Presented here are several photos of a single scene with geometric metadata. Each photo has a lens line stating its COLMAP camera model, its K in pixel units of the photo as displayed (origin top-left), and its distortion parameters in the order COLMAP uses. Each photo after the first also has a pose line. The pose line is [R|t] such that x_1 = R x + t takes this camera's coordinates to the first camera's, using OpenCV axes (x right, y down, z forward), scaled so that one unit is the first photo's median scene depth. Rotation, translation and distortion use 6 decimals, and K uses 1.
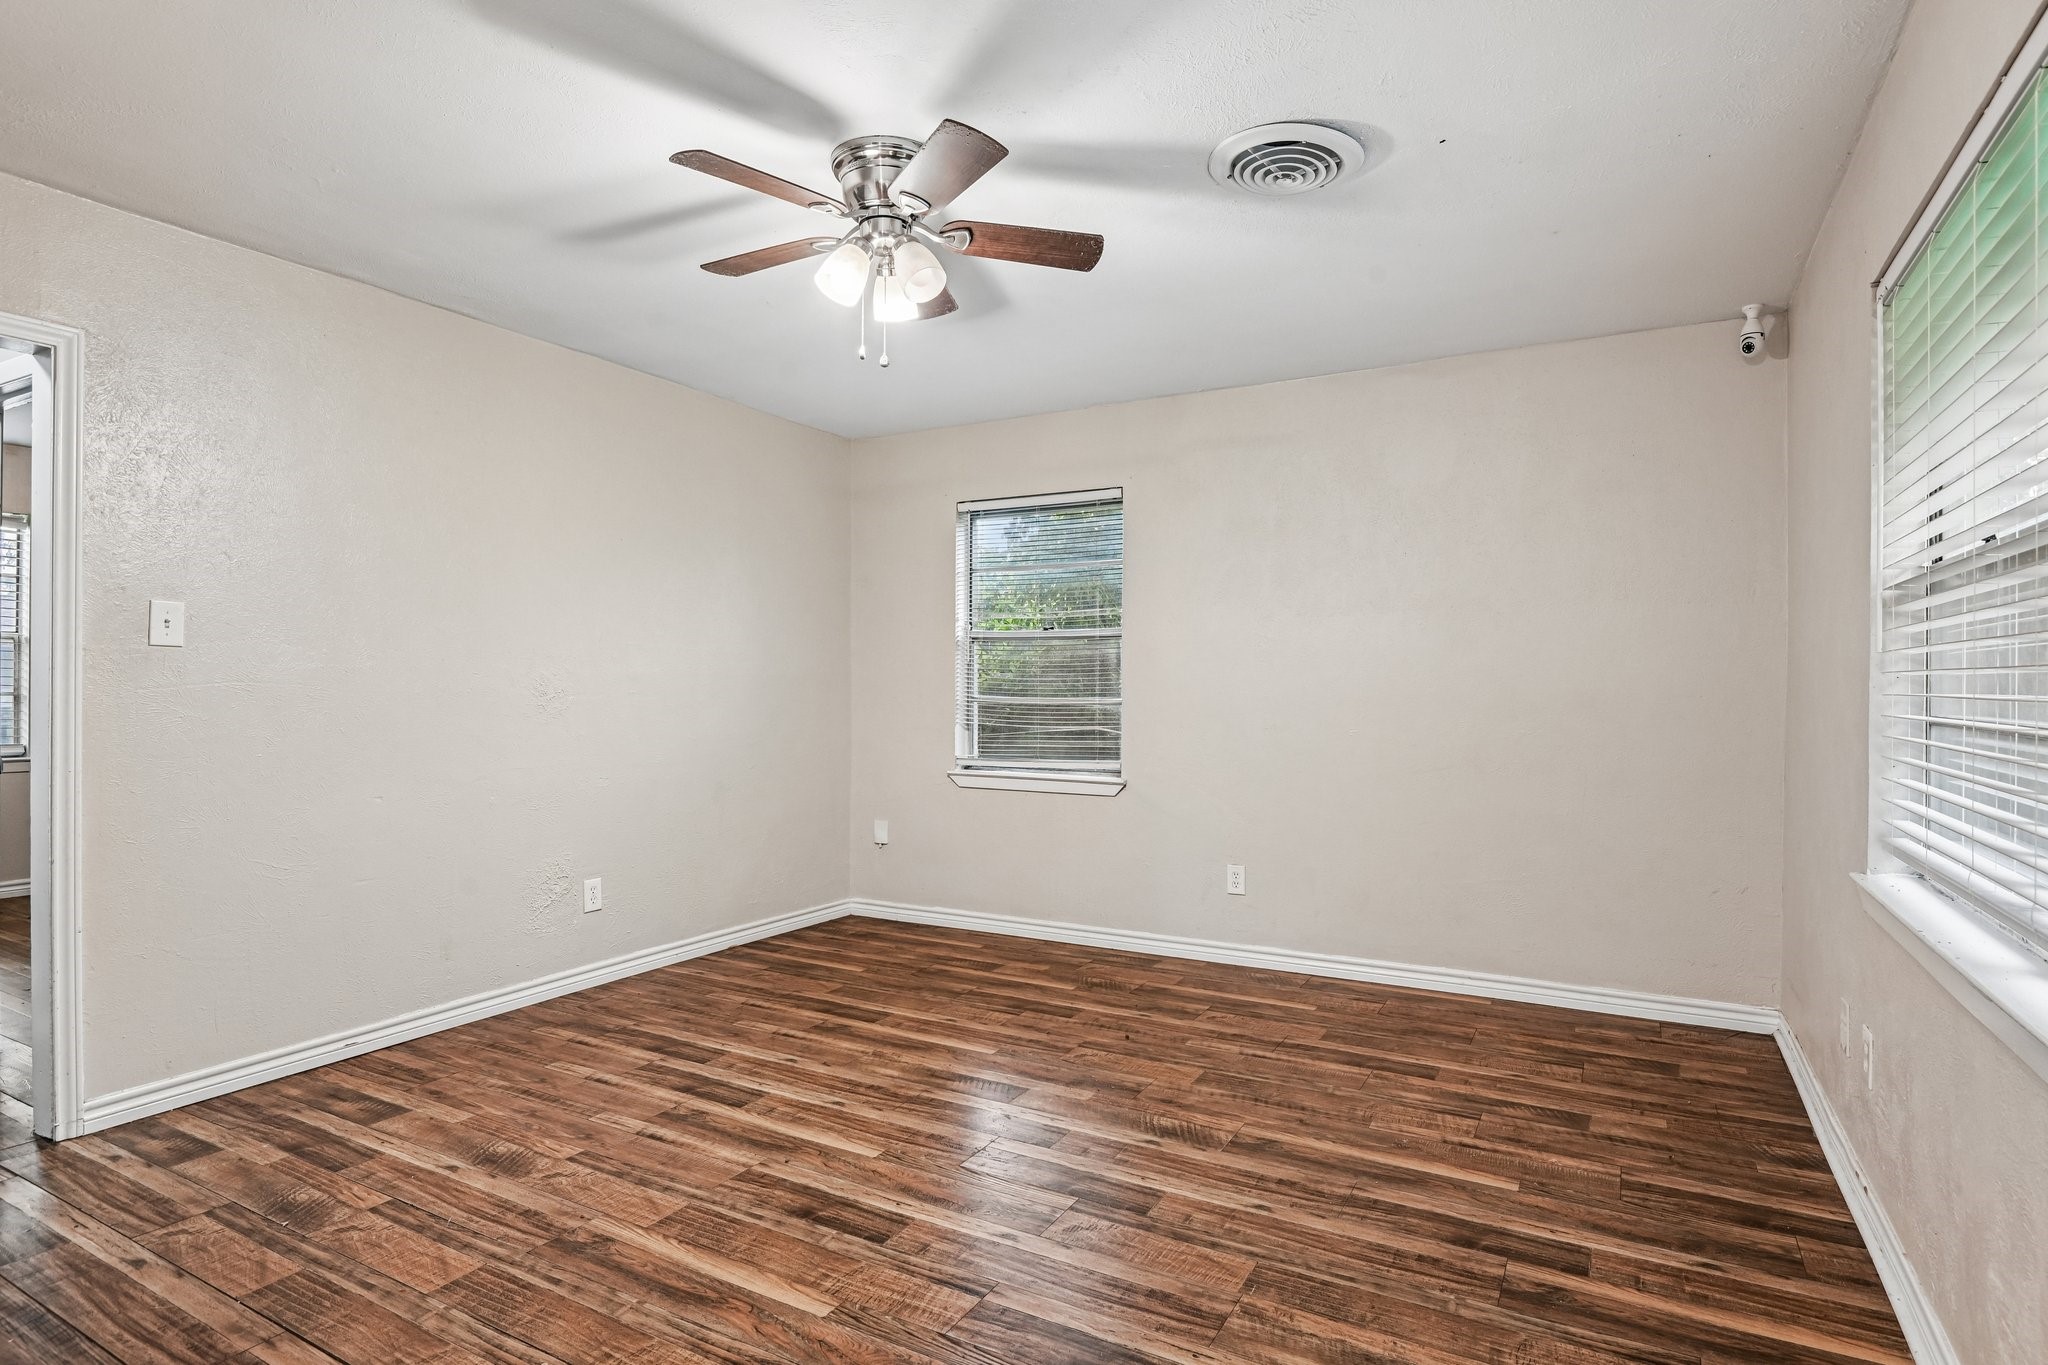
lens RADIAL K [[1078.4, 0, 1027.4], [0, 1078.4, 704.7], [0, 0, 1]] dist [0.018467, -0.018729]
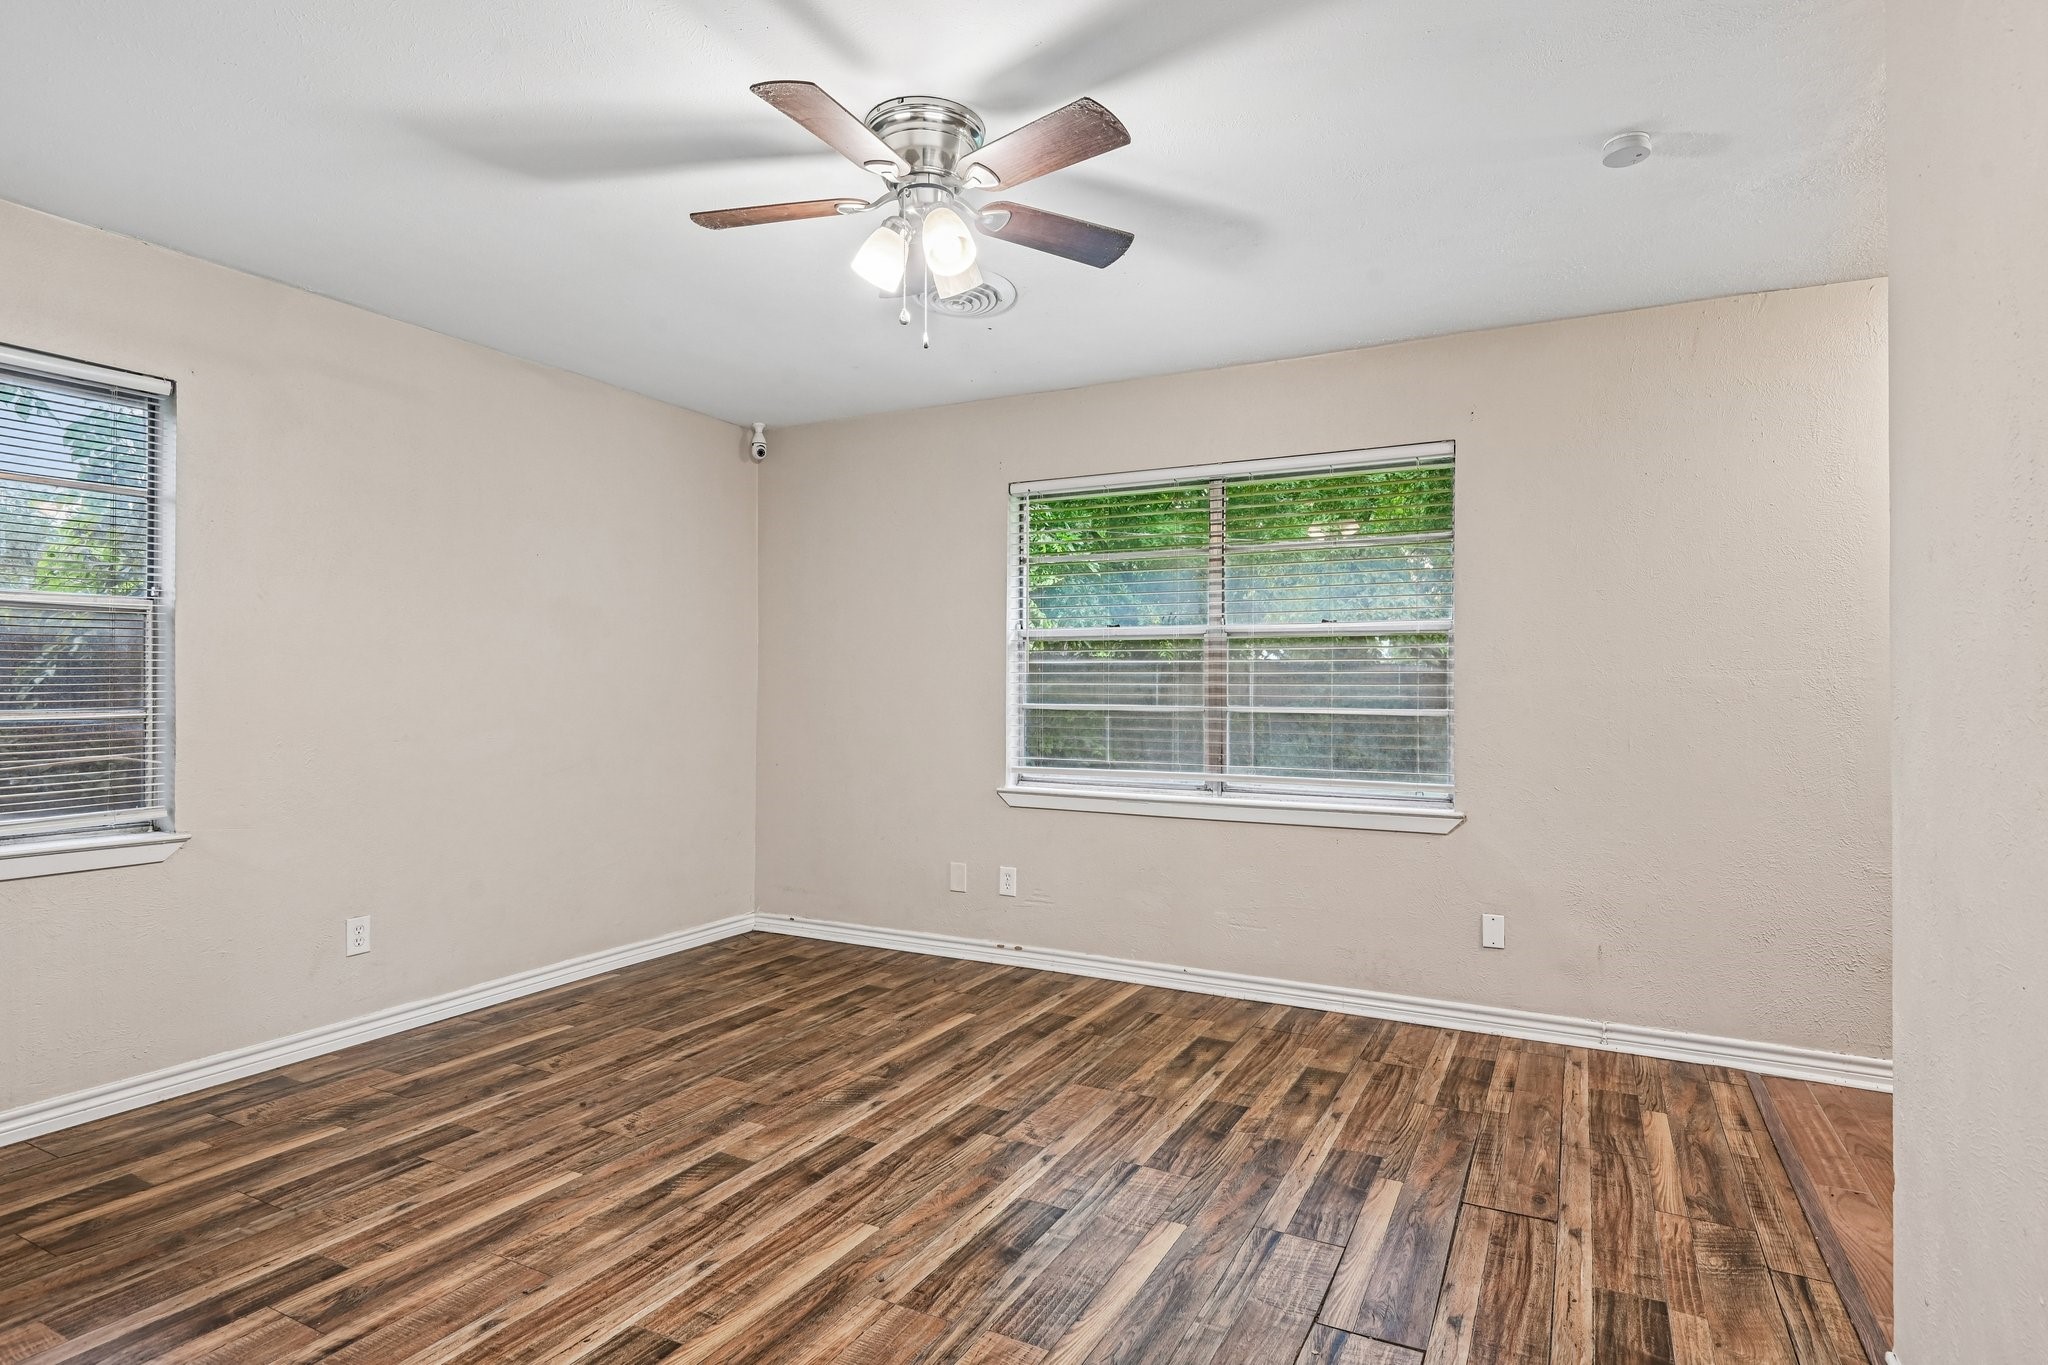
lens RADIAL K [[1078.4, 0, 1027.4], [0, 1078.4, 704.7], [0, 0, 1]] dist [0.018467, -0.018729]
pose [[-0.032284, -0.013797, 0.999384, -0.831797], [0.014688, 0.999790, 0.014277, -0.012375], [-0.999371, 0.015140, -0.032074, 0.740353]]
